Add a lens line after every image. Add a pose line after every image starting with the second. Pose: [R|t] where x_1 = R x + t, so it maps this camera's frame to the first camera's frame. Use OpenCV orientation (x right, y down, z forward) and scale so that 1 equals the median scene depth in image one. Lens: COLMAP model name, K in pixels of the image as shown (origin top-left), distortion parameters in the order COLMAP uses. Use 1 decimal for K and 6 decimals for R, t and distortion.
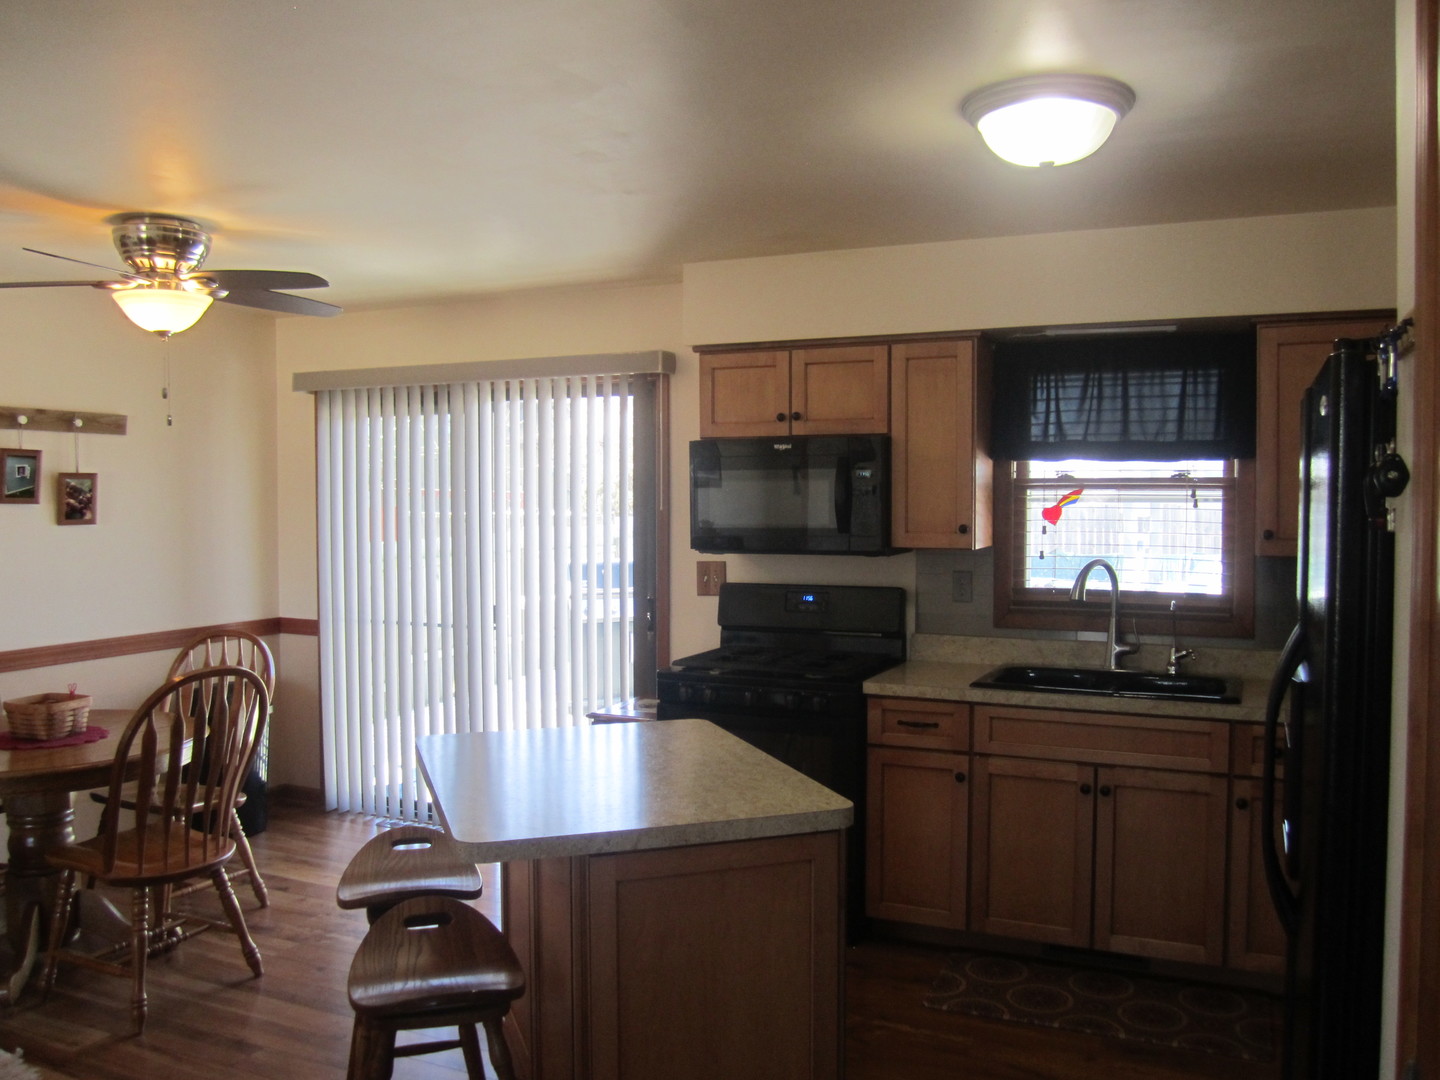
lens RADIAL K [[1183.6, 0, 720.0], [0, 1183.6, 540.0], [0, 0, 1]] dist [-0.067945, 0.032643]
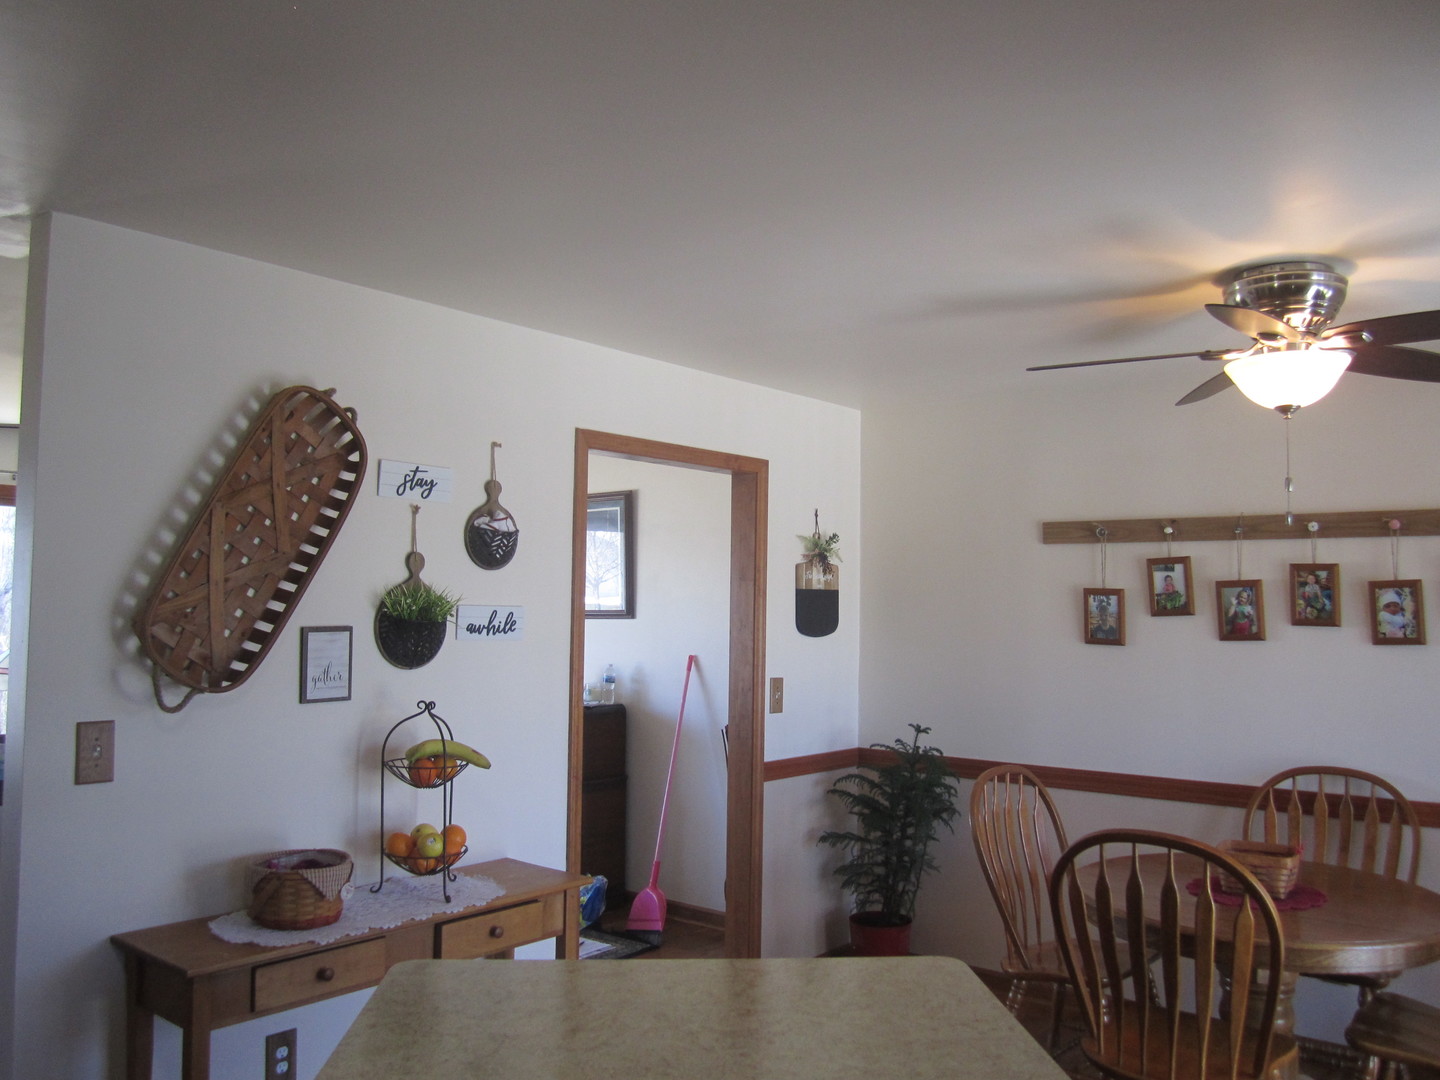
lens RADIAL K [[1183.6, 0, 720.0], [0, 1183.6, 540.0], [0, 0, 1]] dist [-0.067945, 0.032643]
pose [[-0.260634, -0.060685, -0.963528, 0.370421], [-0.048627, 0.997581, -0.049676, -0.029388], [0.964212, 0.033906, -0.262955, 0.818078]]
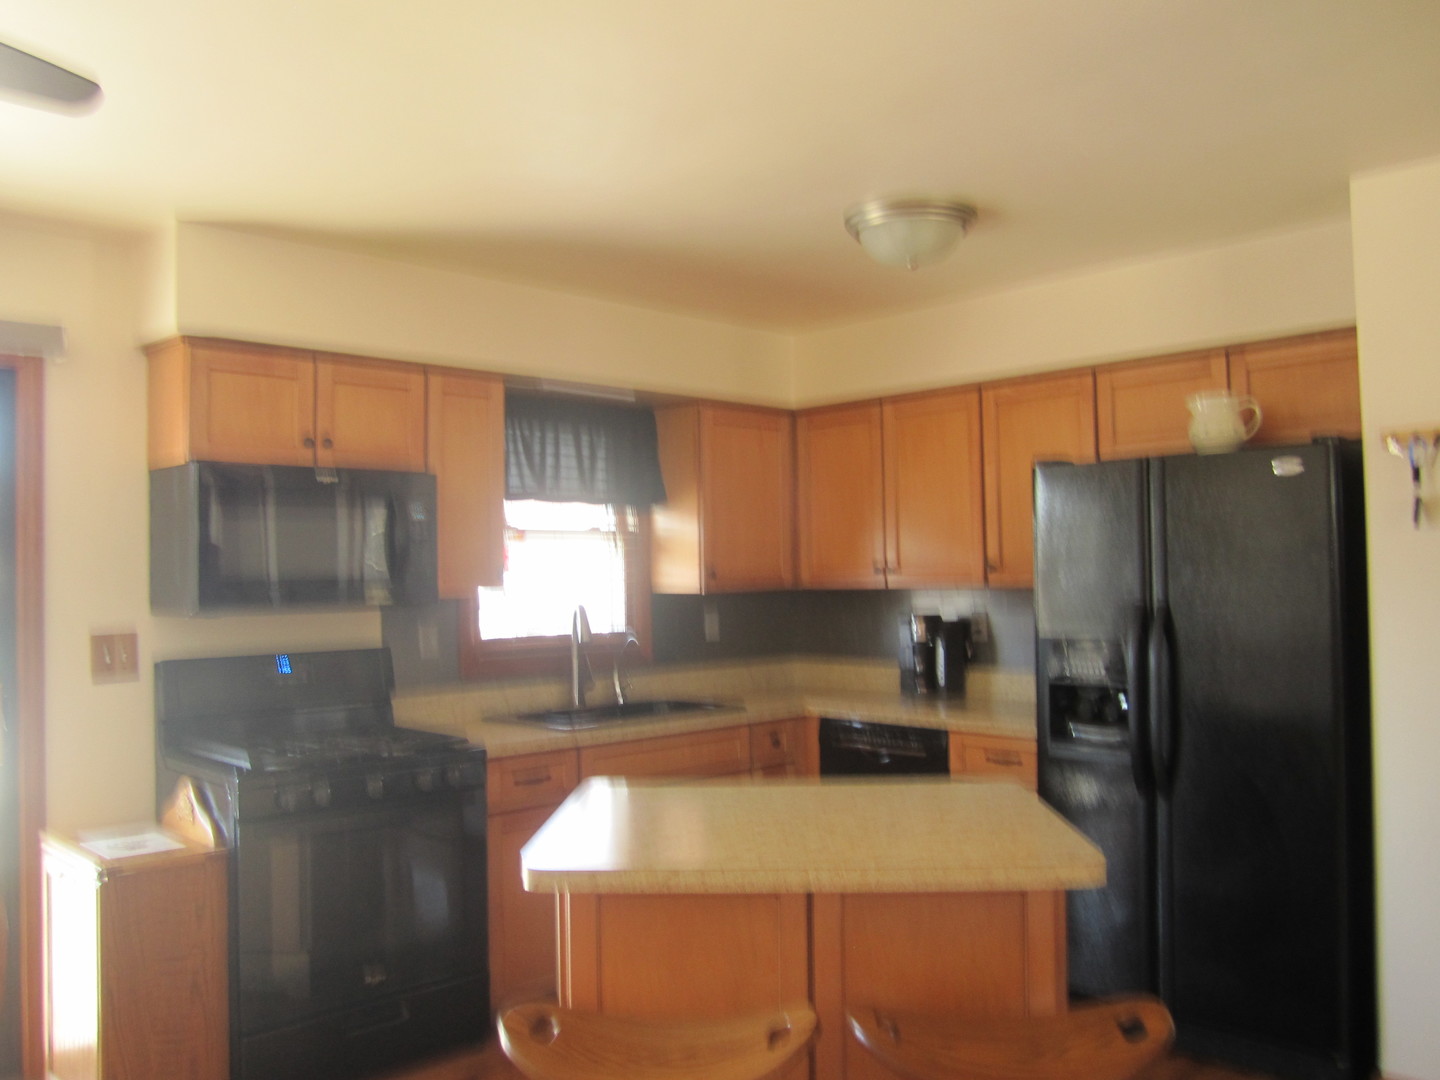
lens RADIAL K [[1183.6, 0, 720.0], [0, 1183.6, 540.0], [0, 0, 1]] dist [-0.067945, 0.032643]
pose [[0.367917, 0.024841, 0.929527, -0.654924], [0.051897, 0.997536, -0.047200, 0.016638], [-0.928409, 0.065606, 0.365721, 0.502979]]
